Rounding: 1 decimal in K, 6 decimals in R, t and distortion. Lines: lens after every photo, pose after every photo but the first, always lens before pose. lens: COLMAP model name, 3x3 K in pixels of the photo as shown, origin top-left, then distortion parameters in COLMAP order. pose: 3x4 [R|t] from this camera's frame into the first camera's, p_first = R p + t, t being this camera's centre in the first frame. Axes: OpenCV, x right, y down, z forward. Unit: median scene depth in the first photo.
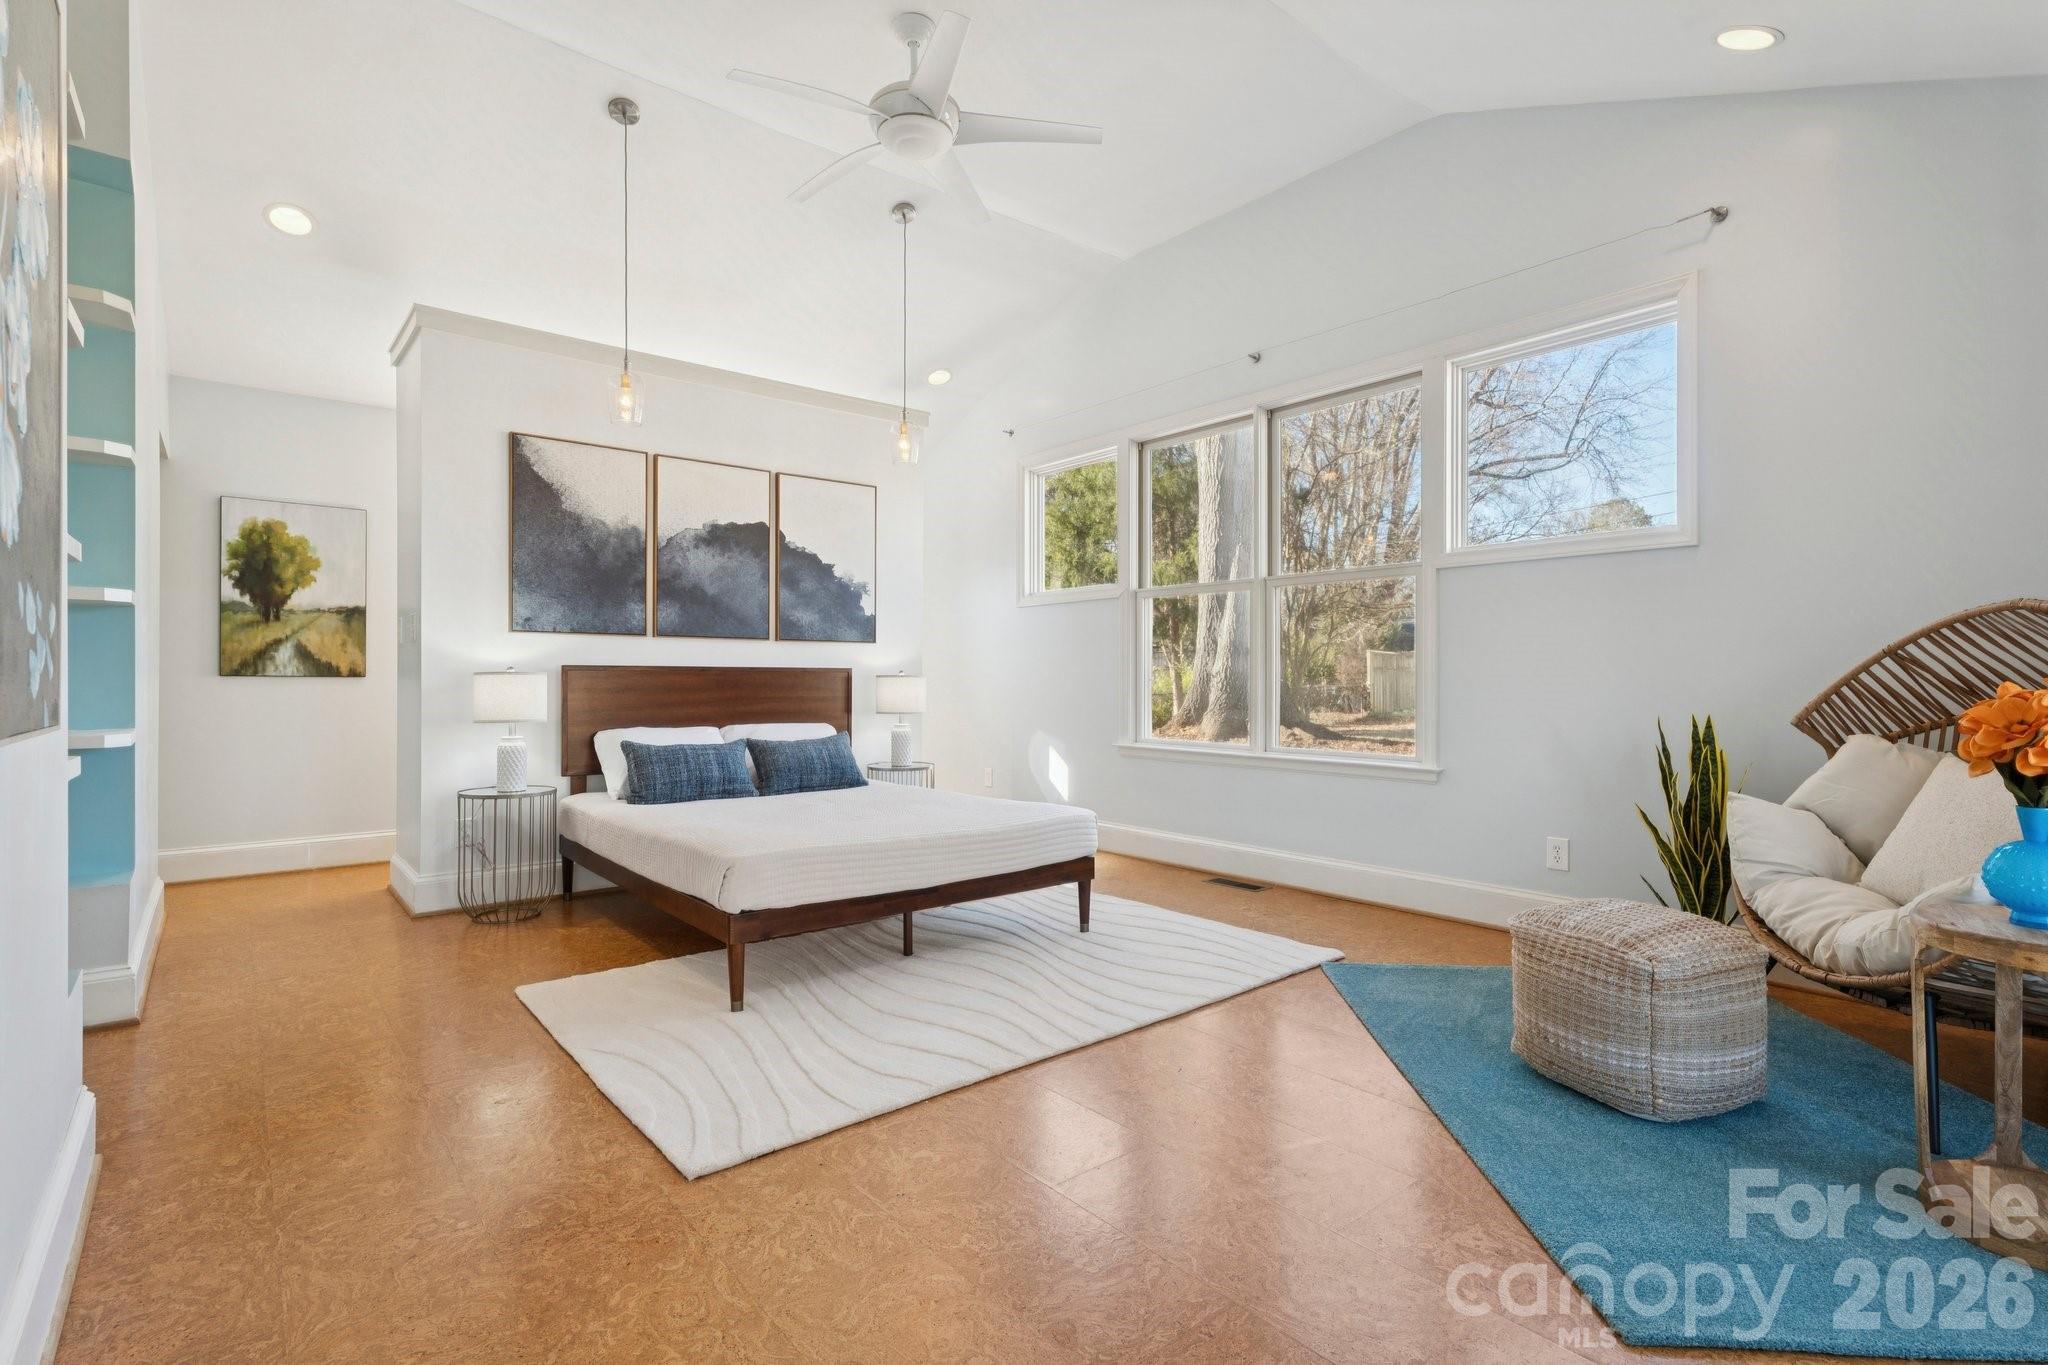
lens RADIAL K [[958.8, 0, 1023.7], [0, 958.8, 678.1], [0, 0, 1]] dist [-0.000767, 0.002919]
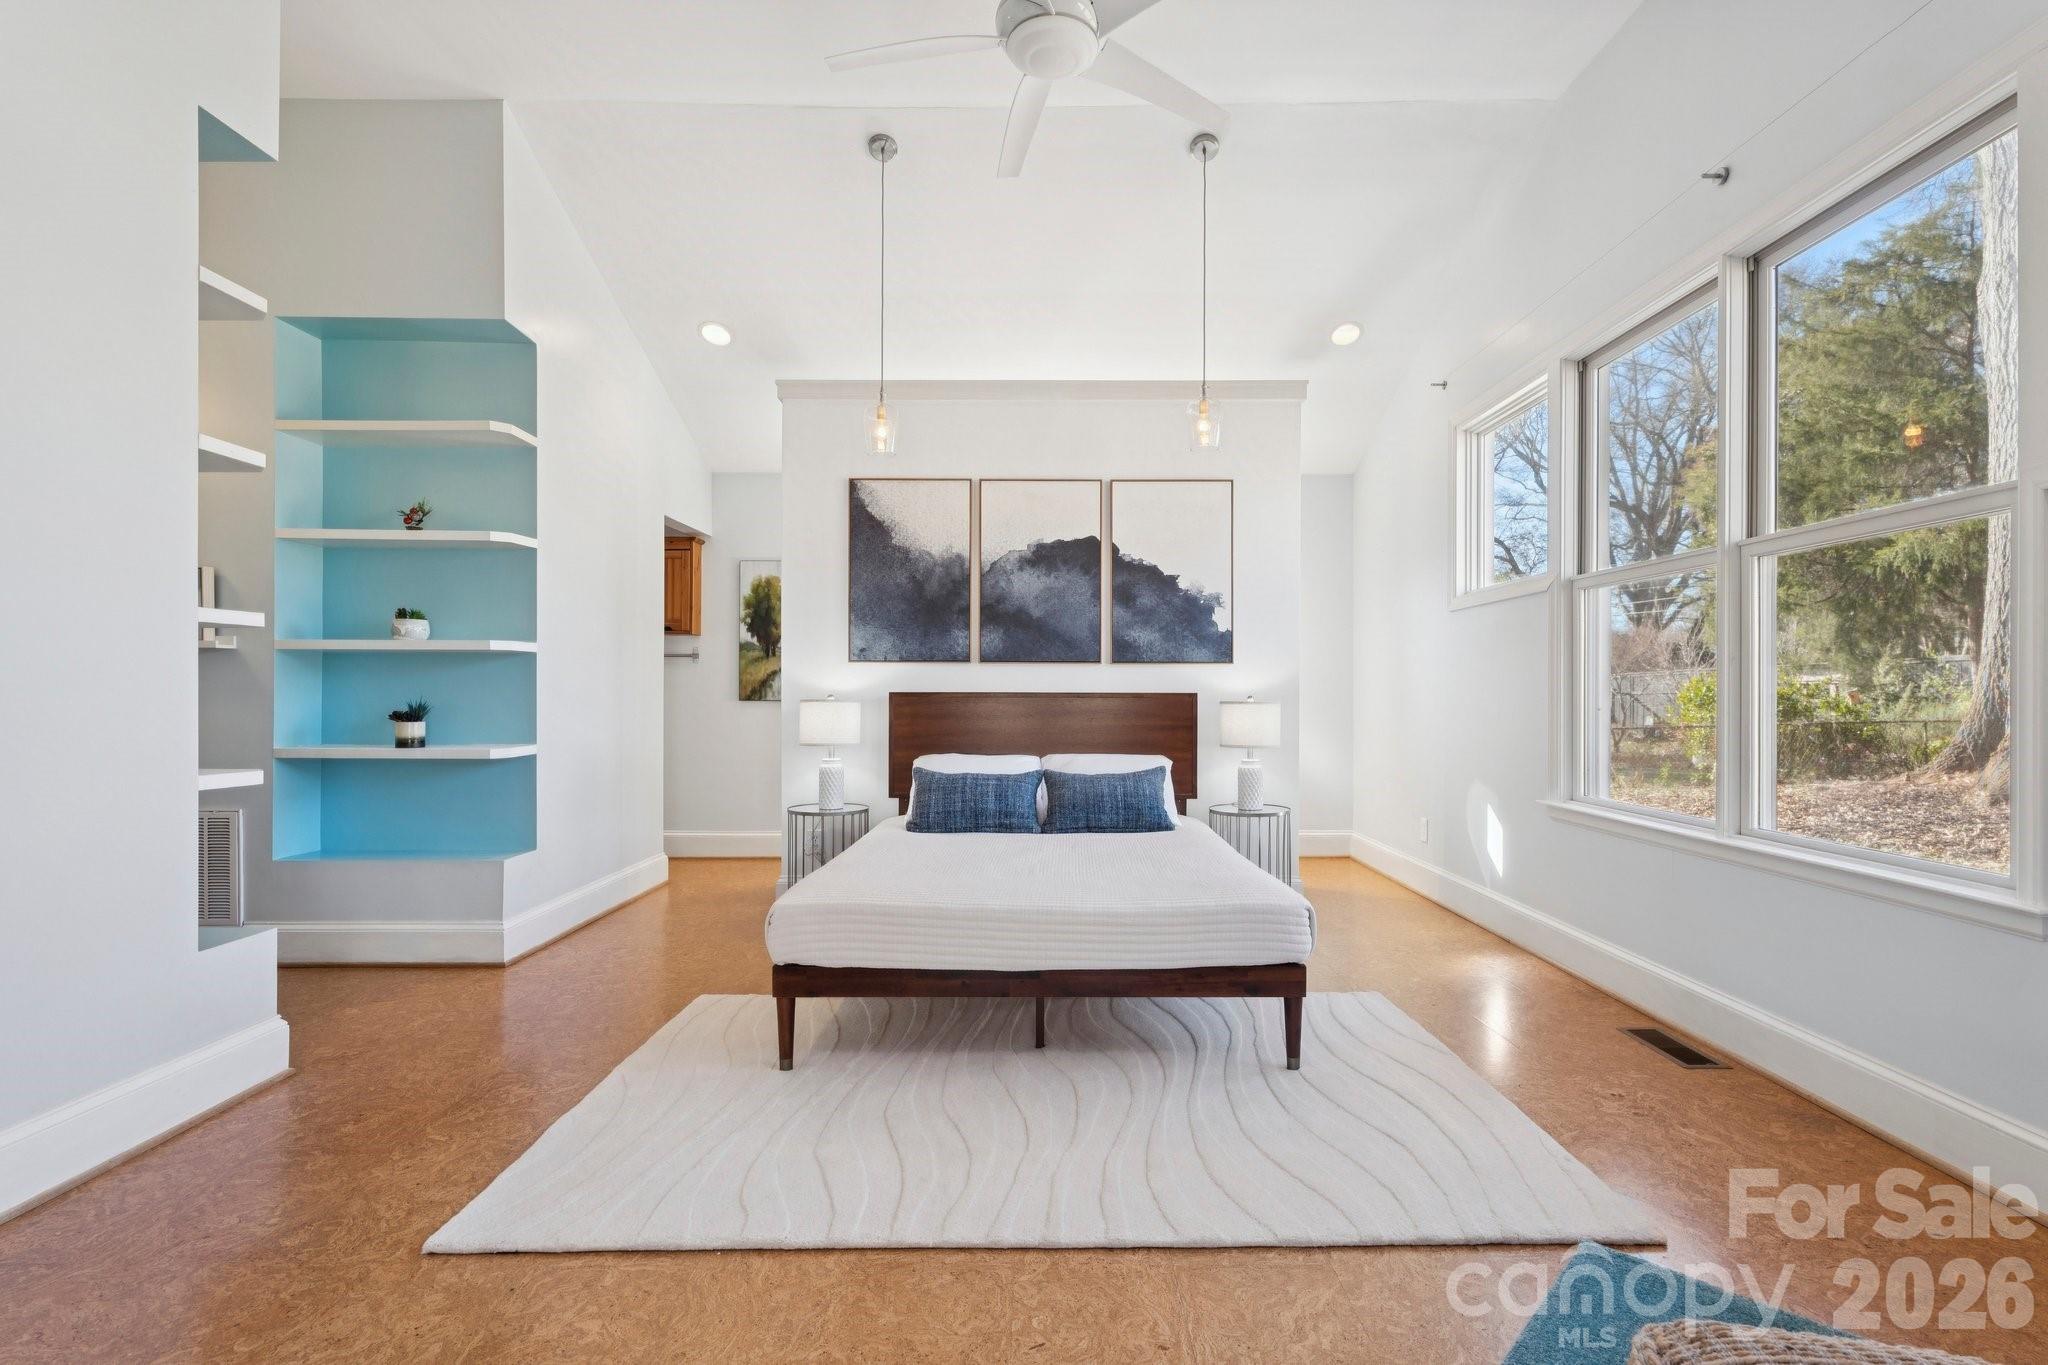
lens RADIAL K [[958.8, 0, 1028.5], [0, 958.8, 695.2], [0, 0, 1]] dist [-0.000767, 0.002919]
pose [[0.774904, -0.000448, -0.632079, 0.283437], [0.000372, 1.000000, -0.000253, -0.009191], [0.632079, -0.000039, 0.774904, 0.258775]]
